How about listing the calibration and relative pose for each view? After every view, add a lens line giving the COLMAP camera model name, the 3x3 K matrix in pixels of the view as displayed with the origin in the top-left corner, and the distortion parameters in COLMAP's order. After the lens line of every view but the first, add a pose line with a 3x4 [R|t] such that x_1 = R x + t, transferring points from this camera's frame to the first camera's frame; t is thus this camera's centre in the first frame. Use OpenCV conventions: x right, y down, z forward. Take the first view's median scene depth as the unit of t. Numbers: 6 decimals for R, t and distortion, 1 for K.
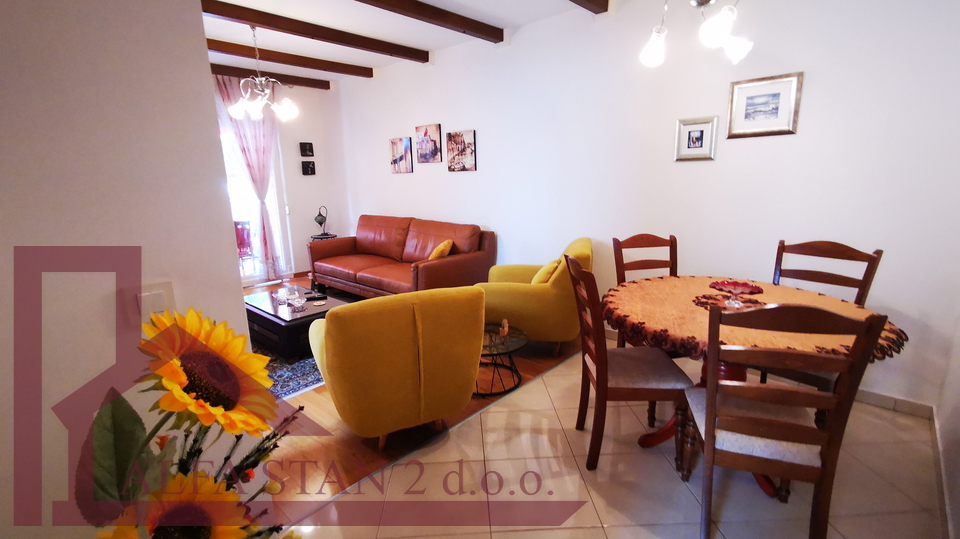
lens RADIAL K [[443.8, 0, 484.4], [0, 443.8, 271.2], [0, 0, 1]] dist [0.017450, -0.002103]
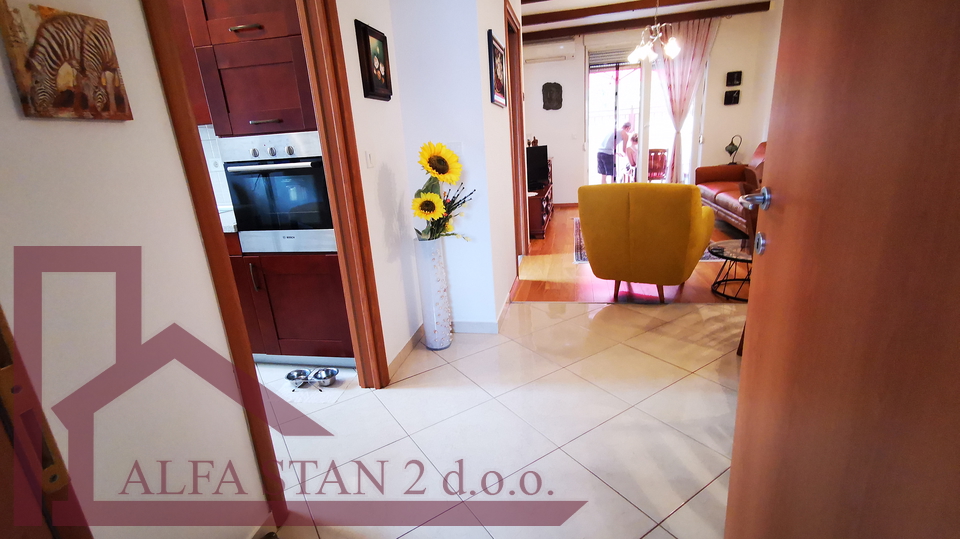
lens RADIAL K [[443.8, 0, 475.4], [0, 443.8, 267.4], [0, 0, 1]] dist [0.017450, -0.002103]
pose [[0.506013, 0.226103, -0.832363, 0.406118], [-0.128474, 0.974022, 0.186481, 0.056206], [0.852904, 0.012575, 0.521916, -0.072204]]
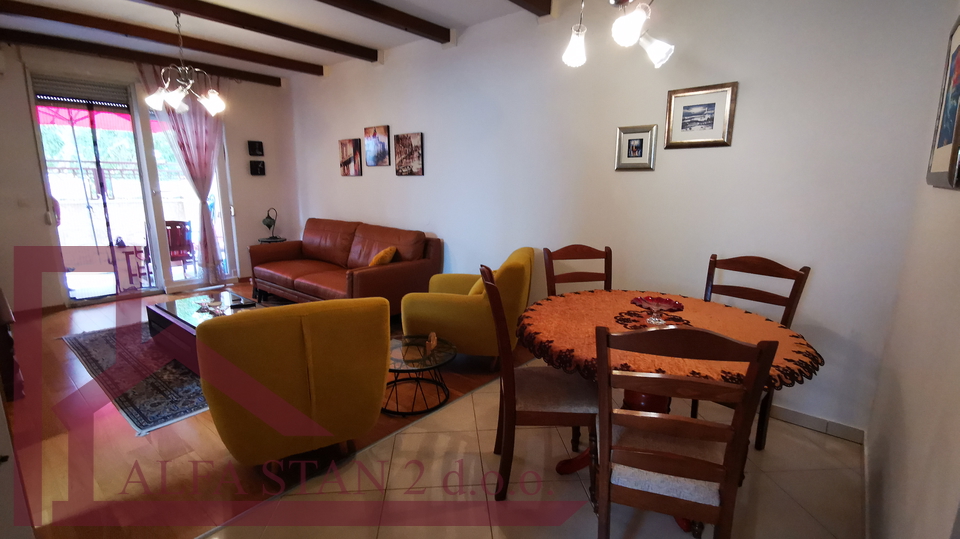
lens RADIAL K [[443.8, 0, 486.5], [0, 443.8, 271.3], [0, 0, 1]] dist [0.017450, -0.002103]
pose [[0.998788, 0.021168, 0.044431, 0.090112], [-0.020363, 0.999621, -0.018501, -0.004197], [-0.044806, 0.017574, 0.998841, 0.043974]]
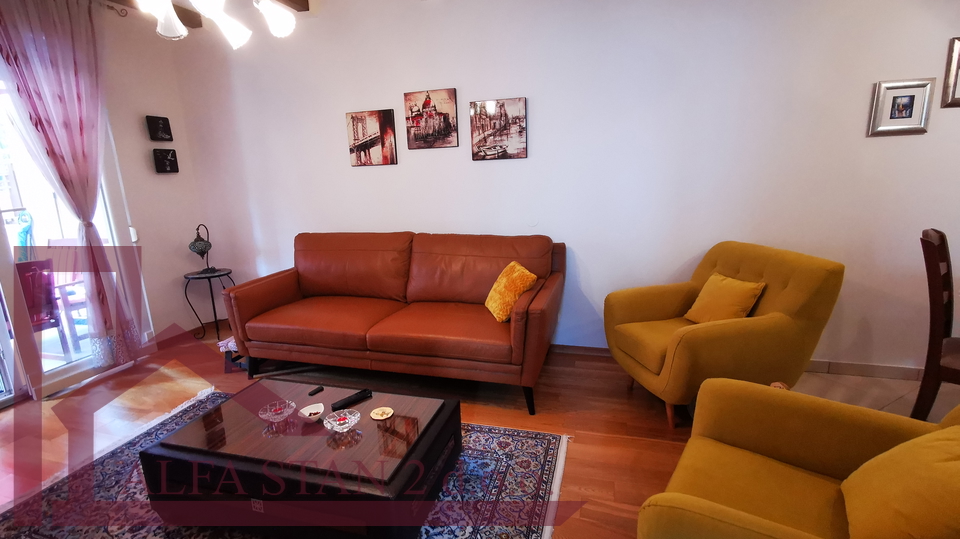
lens RADIAL K [[443.8, 0, 484.5], [0, 443.8, 270.3], [0, 0, 1]] dist [0.017450, -0.002103]
pose [[0.901923, -0.106995, 0.418434, -0.437703], [0.111029, 0.993707, 0.014774, -0.079937], [-0.417382, 0.033133, 0.908127, 0.463147]]
